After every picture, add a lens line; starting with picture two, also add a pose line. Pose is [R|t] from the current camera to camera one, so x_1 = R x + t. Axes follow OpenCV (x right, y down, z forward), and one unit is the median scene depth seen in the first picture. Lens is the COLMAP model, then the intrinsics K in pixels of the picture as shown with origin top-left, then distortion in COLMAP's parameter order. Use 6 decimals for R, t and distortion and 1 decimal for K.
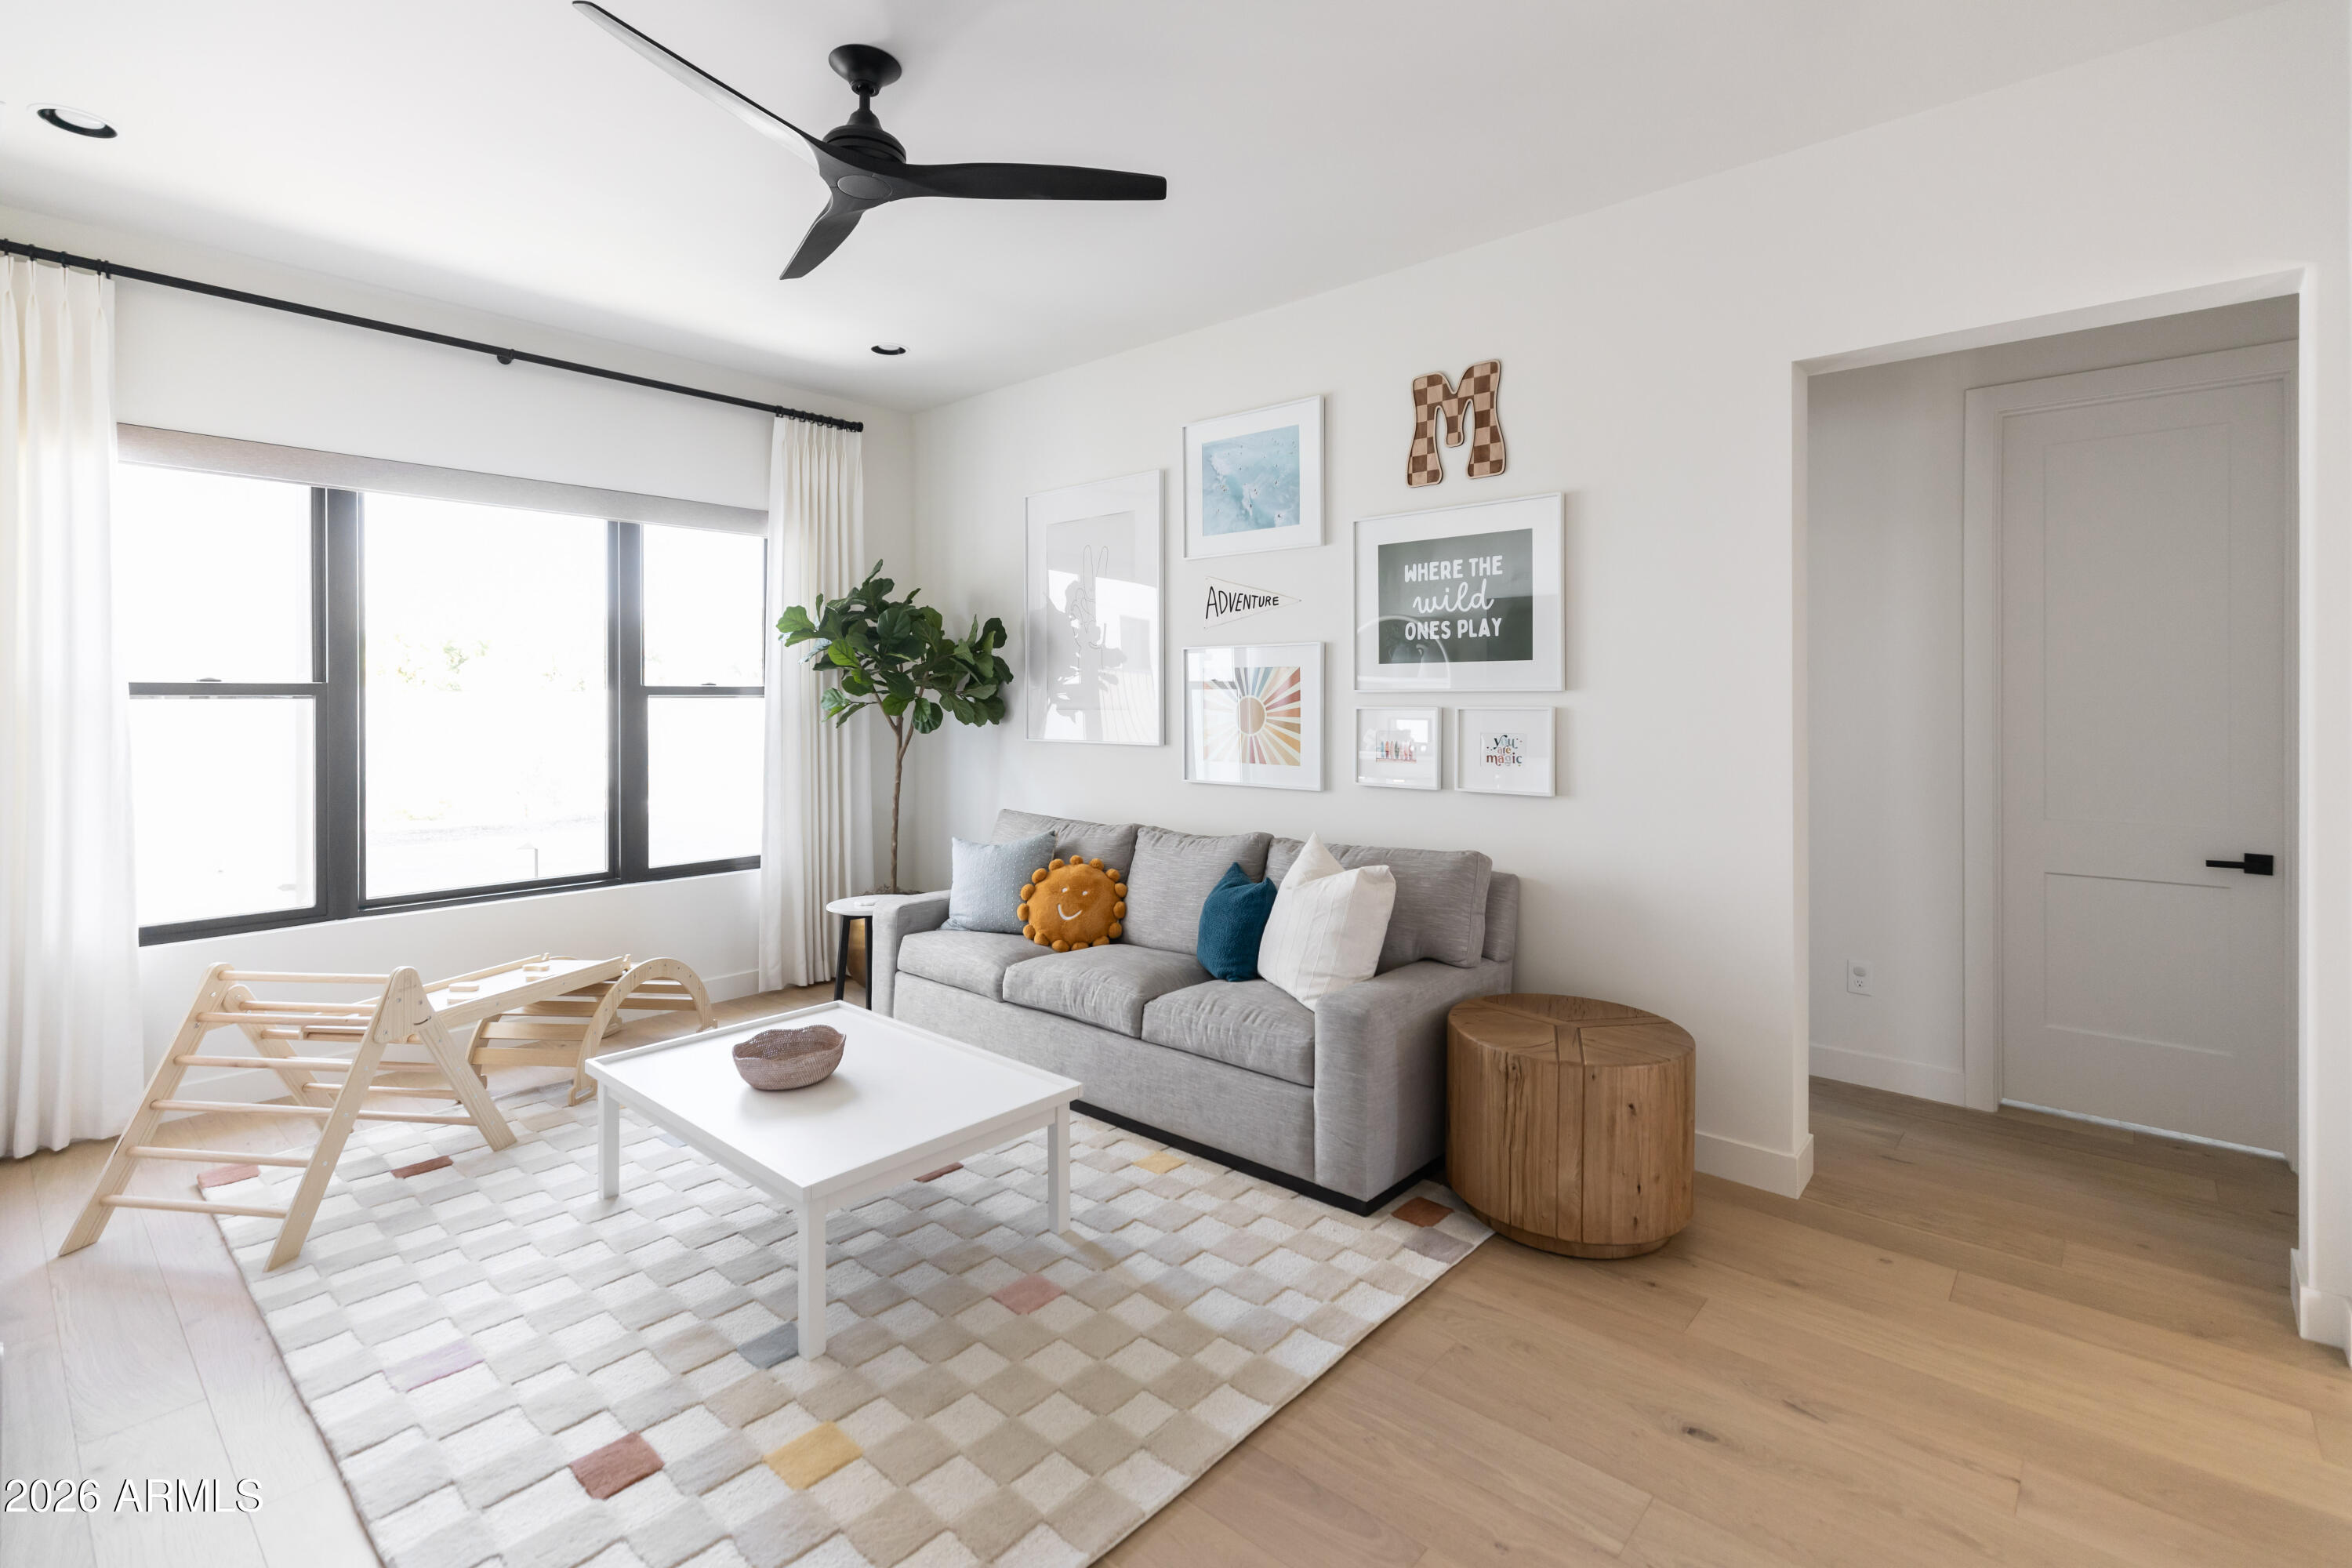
lens RADIAL K [[1062.9, 0, 1122.9], [0, 1062.9, 712.3], [0, 0, 1]] dist [0.010077, -0.000973]
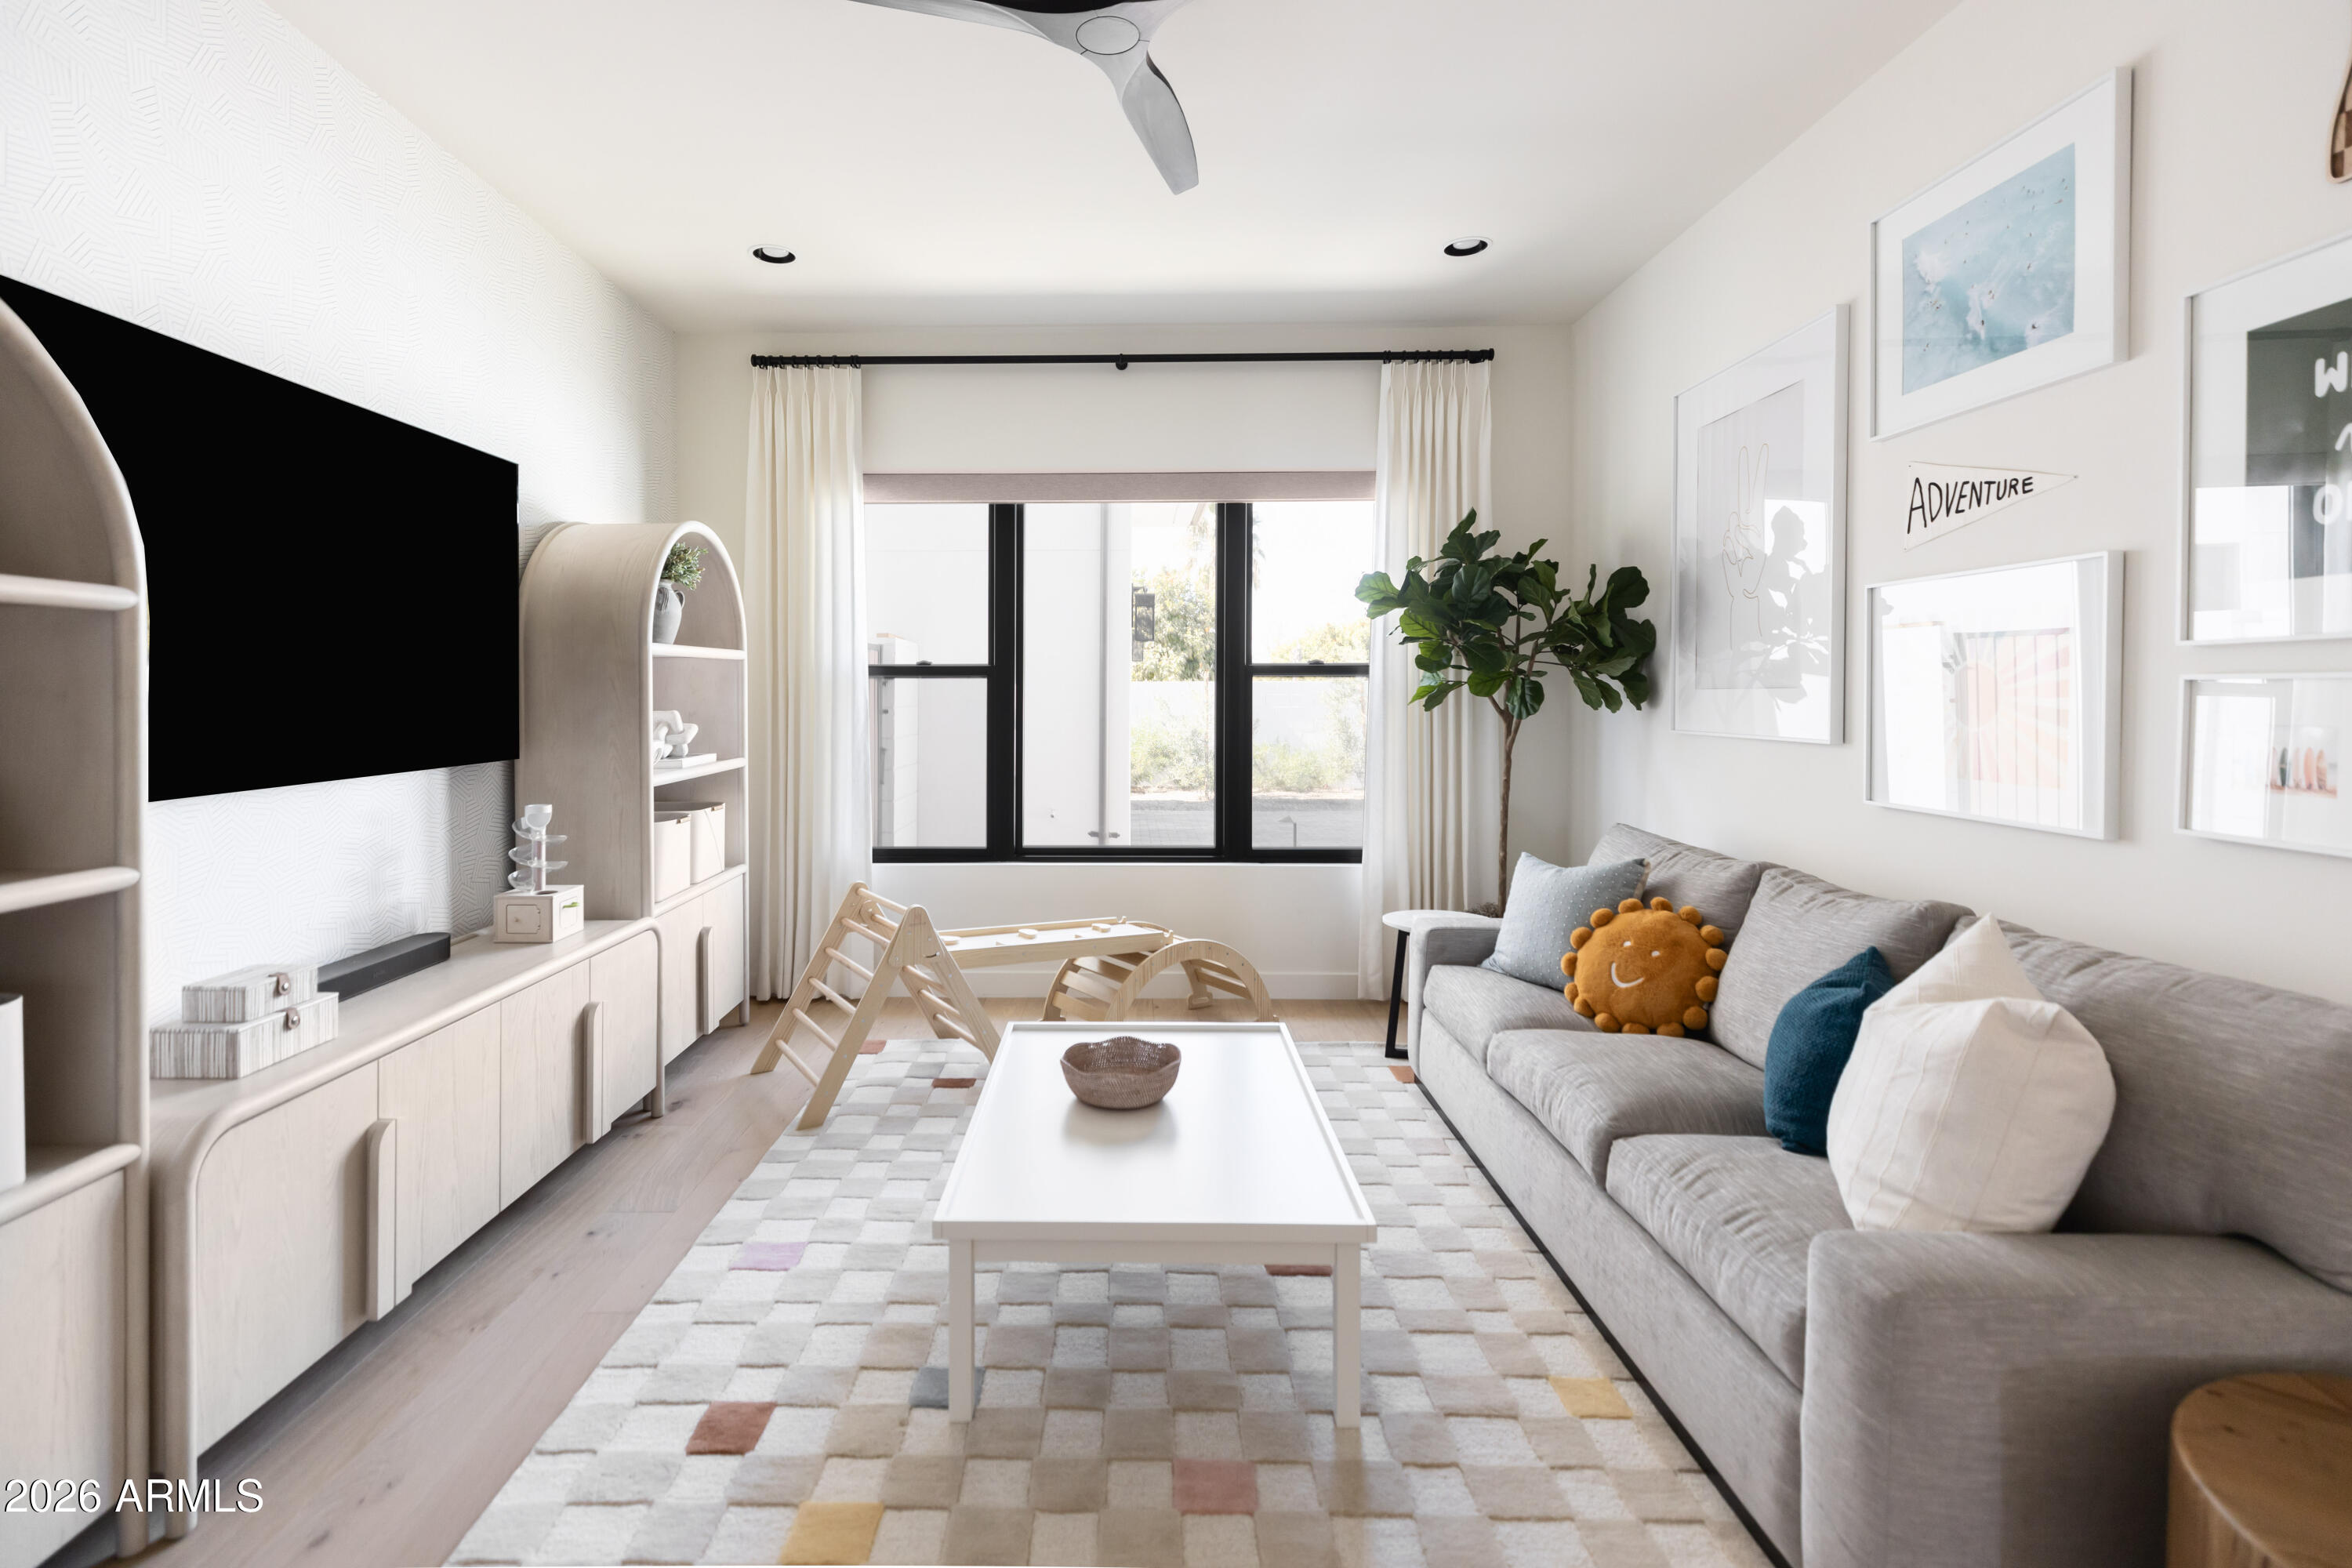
lens RADIAL K [[1062.9, 0, 1130.7], [0, 1062.9, 710.6], [0, 0, 1]] dist [0.010077, -0.000973]
pose [[0.674294, 0.014113, -0.738328, 0.250272], [-0.010906, 0.999899, 0.009154, 0.011699], [0.738382, 0.001880, 0.674380, 0.299696]]
